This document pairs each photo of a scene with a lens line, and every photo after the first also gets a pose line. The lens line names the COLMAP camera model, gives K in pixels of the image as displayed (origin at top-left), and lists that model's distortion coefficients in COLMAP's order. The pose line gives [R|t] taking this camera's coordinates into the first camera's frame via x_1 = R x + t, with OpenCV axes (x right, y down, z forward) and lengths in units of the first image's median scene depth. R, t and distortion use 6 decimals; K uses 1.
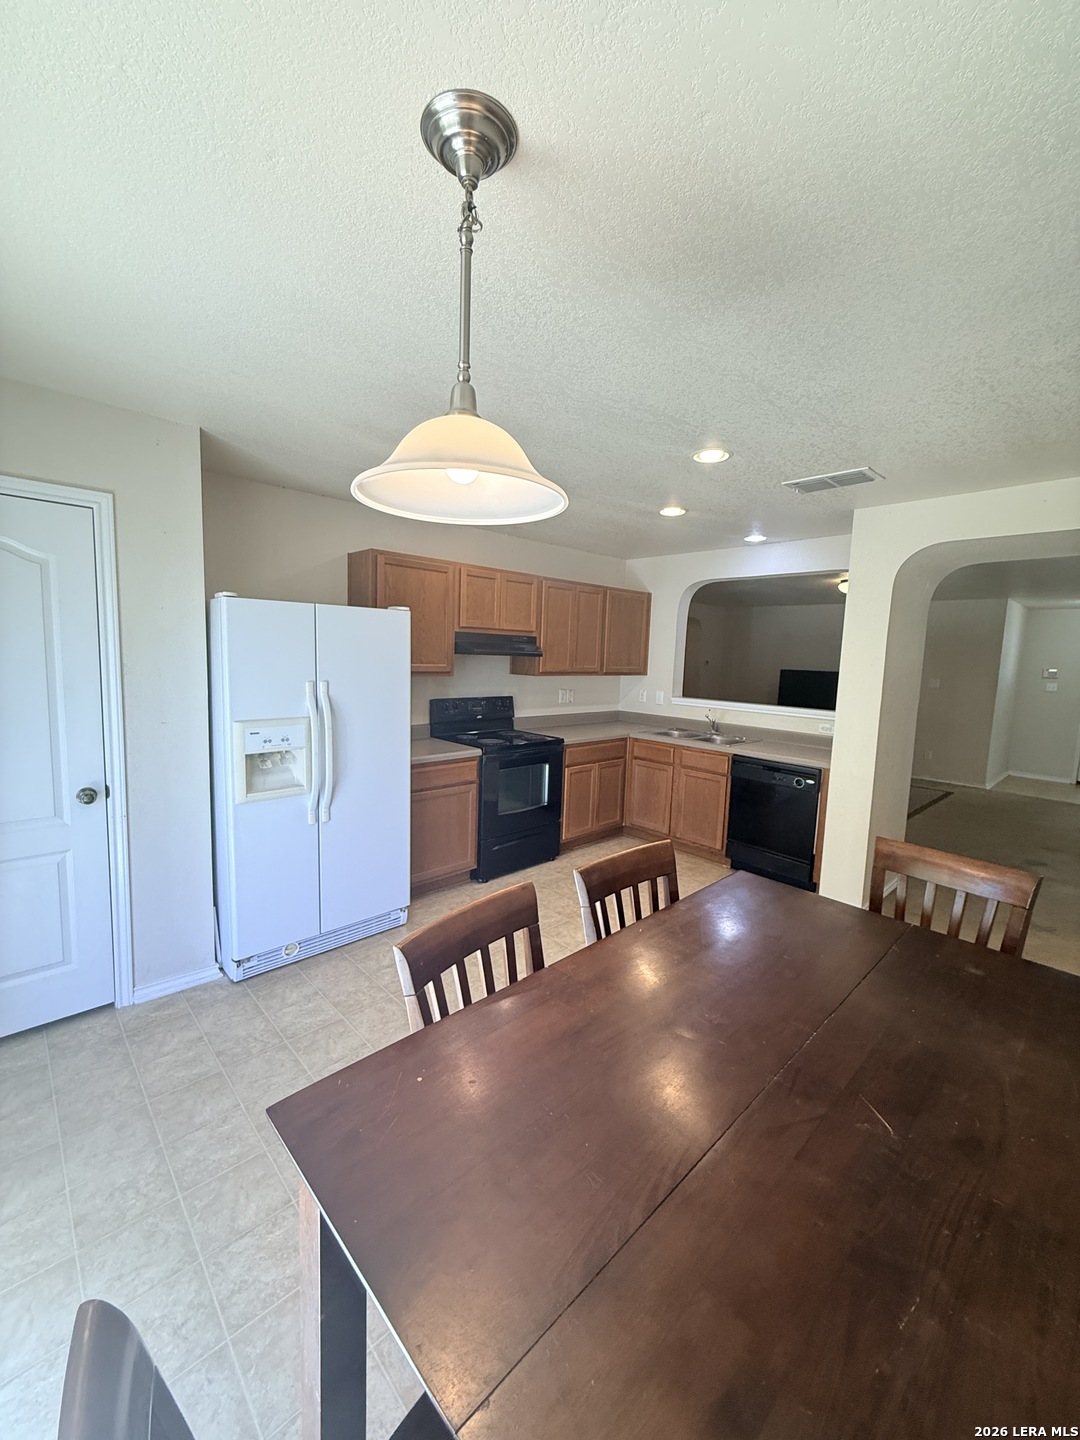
lens RADIAL K [[576.6, 0, 546.2], [0, 576.6, 715.1], [0, 0, 1]] dist [0.001121, 0.000602]
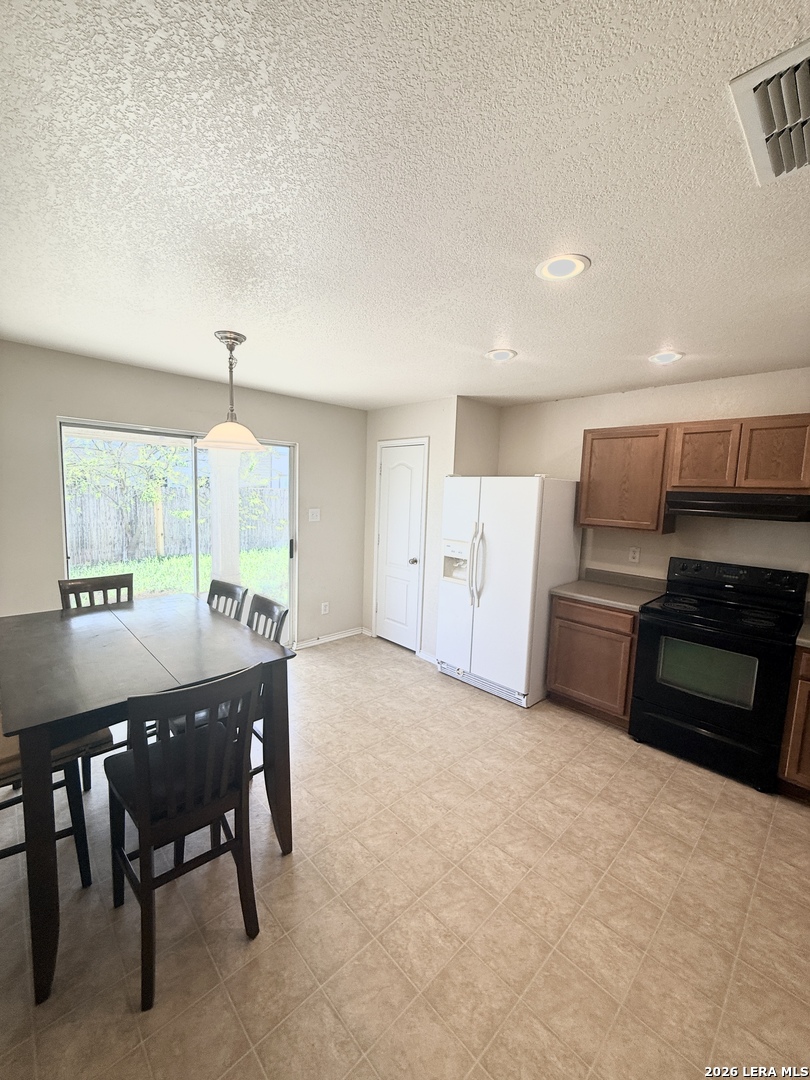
lens RADIAL K [[432.5, 0, 409.0], [0, 432.5, 542.4], [0, 0, 1]] dist [0.001121, 0.000602]
pose [[0.004787, 0.089478, -0.995977, 0.675105], [-0.142621, 0.985868, 0.087885, -0.064498], [0.989766, 0.141626, 0.017481, 0.610923]]
